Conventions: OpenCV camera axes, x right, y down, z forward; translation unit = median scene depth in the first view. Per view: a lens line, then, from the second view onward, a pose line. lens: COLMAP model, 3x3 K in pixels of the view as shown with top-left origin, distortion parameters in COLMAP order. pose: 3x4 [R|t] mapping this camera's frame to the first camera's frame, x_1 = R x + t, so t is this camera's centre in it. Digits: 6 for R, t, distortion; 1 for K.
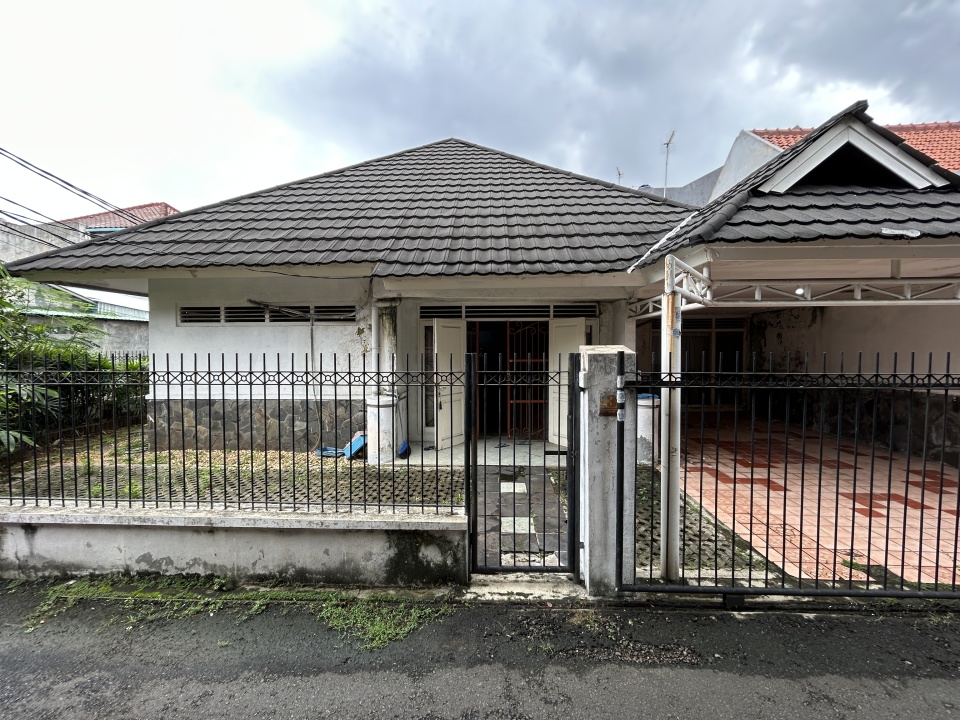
lens RADIAL K [[389.1, 0, 478.3], [0, 389.1, 361.6], [0, 0, 1]] dist [0.000027, 0.000010]
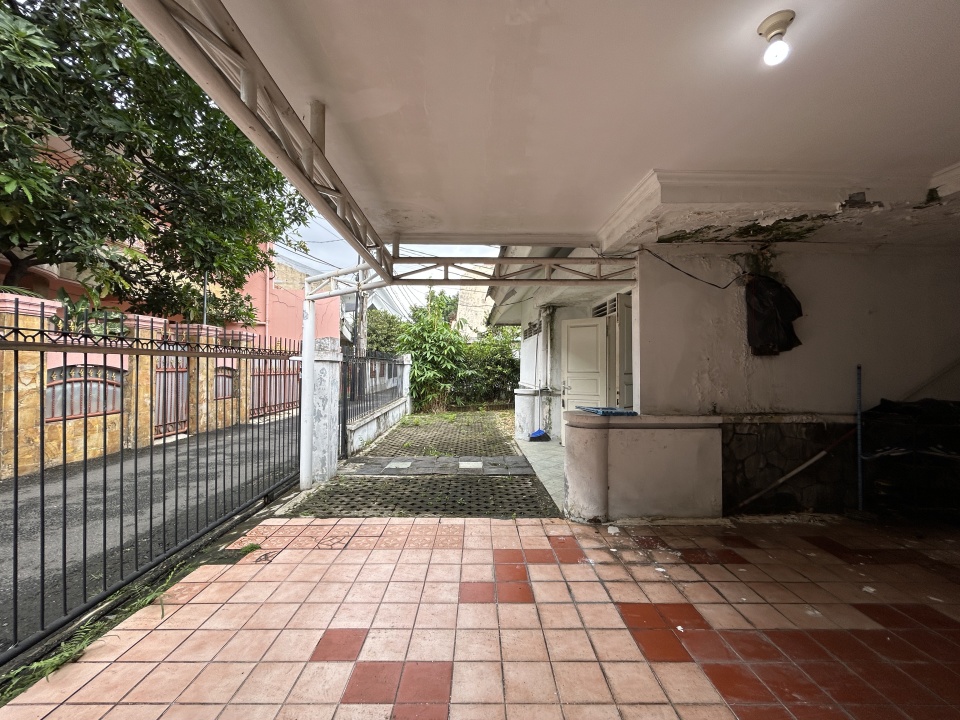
lens RADIAL K [[389.1, 0, 478.3], [0, 389.1, 361.6], [0, 0, 1]] dist [0.000027, 0.000010]
pose [[0.064063, -0.011218, -0.997883, 0.941213], [-0.037608, 0.999199, -0.013647, 0.027013], [0.997237, 0.038402, 0.063590, 0.709312]]
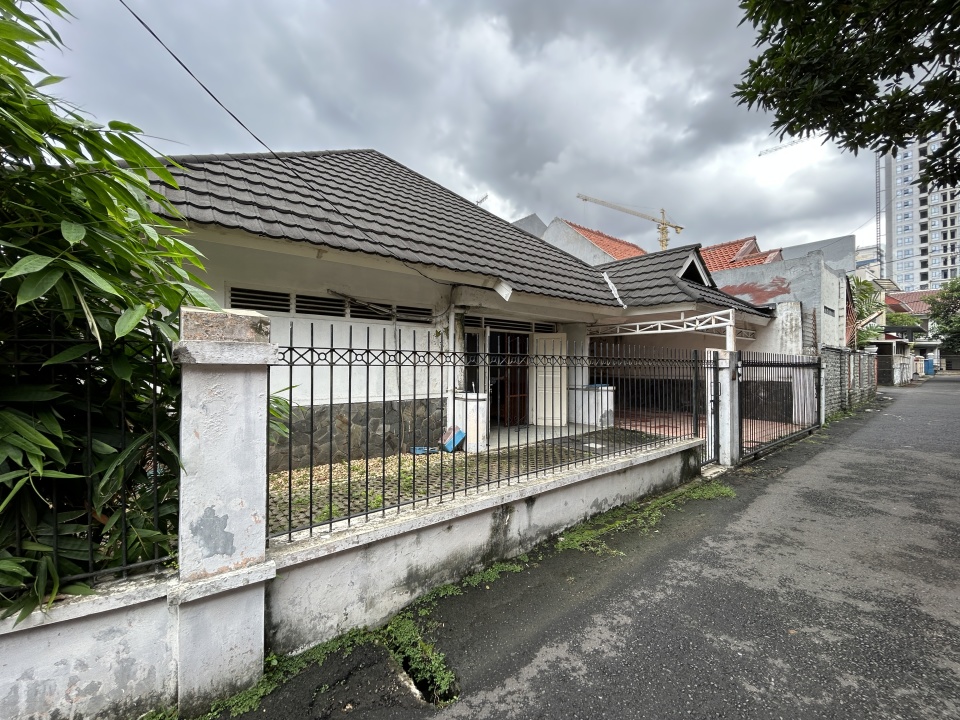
lens RADIAL K [[389.1, 0, 478.3], [0, 389.1, 361.6], [0, 0, 1]] dist [0.000027, 0.000010]
pose [[0.750598, 0.011498, 0.660659, -0.919565], [0.016817, 0.999192, -0.036496, 0.039349], [-0.660545, 0.038504, 0.749799, 0.131416]]
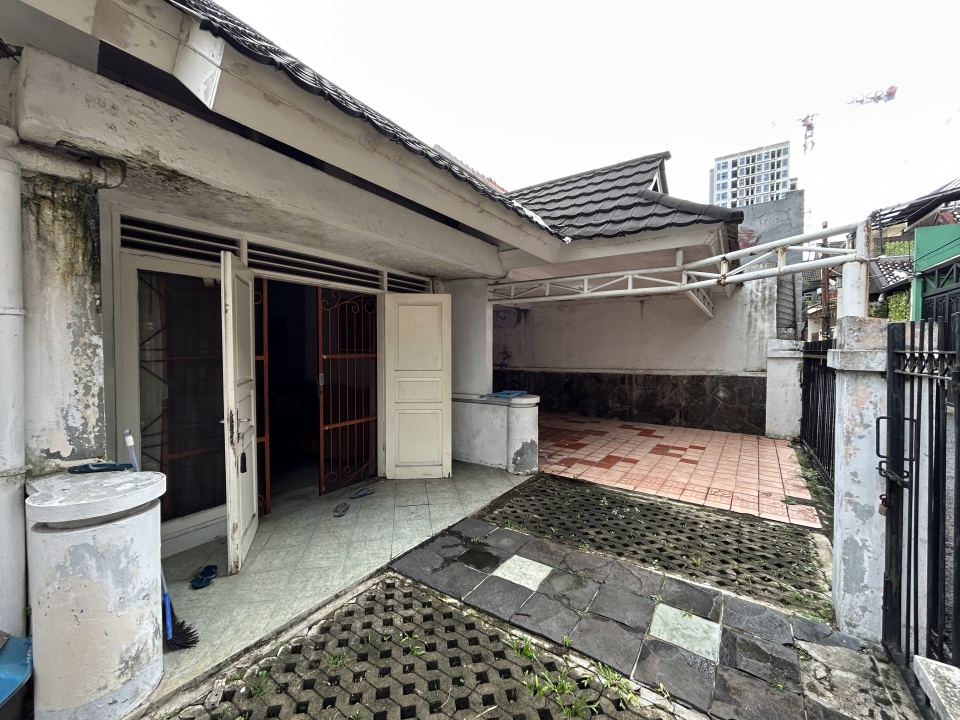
lens RADIAL K [[389.1, 0, 478.3], [0, 389.1, 361.6], [0, 0, 1]] dist [0.000027, 0.000010]
pose [[0.532446, -0.024156, 0.846120, -0.316938], [0.030045, 0.999502, 0.009629, 0.007174], [-0.845931, 0.020295, 0.532906, 0.562916]]
